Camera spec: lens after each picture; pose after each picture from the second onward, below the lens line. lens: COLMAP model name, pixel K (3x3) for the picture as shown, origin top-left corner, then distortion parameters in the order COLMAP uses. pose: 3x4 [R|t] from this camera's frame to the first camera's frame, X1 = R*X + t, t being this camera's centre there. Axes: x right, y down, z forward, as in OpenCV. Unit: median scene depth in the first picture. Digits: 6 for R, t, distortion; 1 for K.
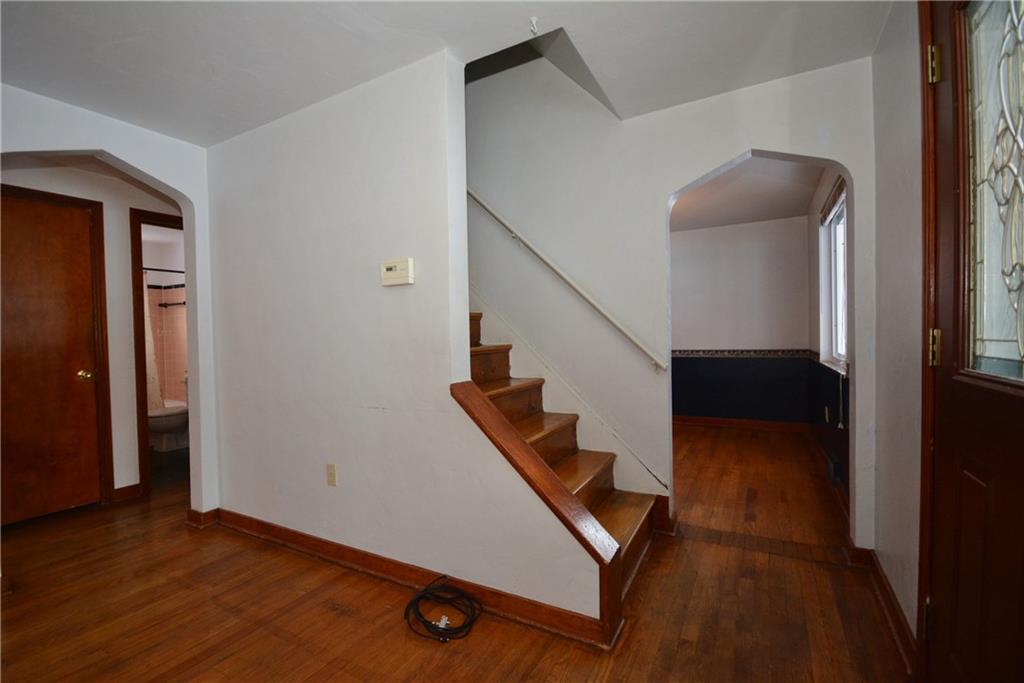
lens RADIAL K [[450.0, 0, 511.2], [0, 450.0, 341.5], [0, 0, 1]] dist [-0.000584, -0.009673]
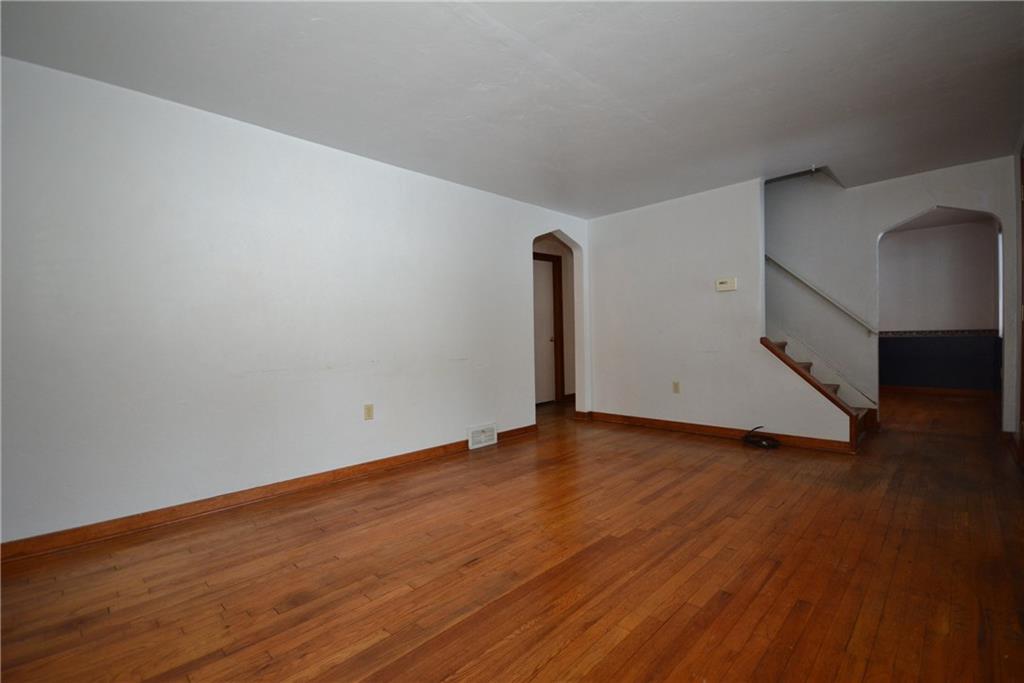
lens RADIAL K [[450.0, 0, 507.9], [0, 450.0, 342.5], [0, 0, 1]] dist [-0.000584, -0.009673]
pose [[0.959702, 0.001223, -0.281015, -0.514373], [0.002531, 0.999912, 0.012995, 0.066773], [0.281007, -0.013183, 0.959615, -1.017230]]
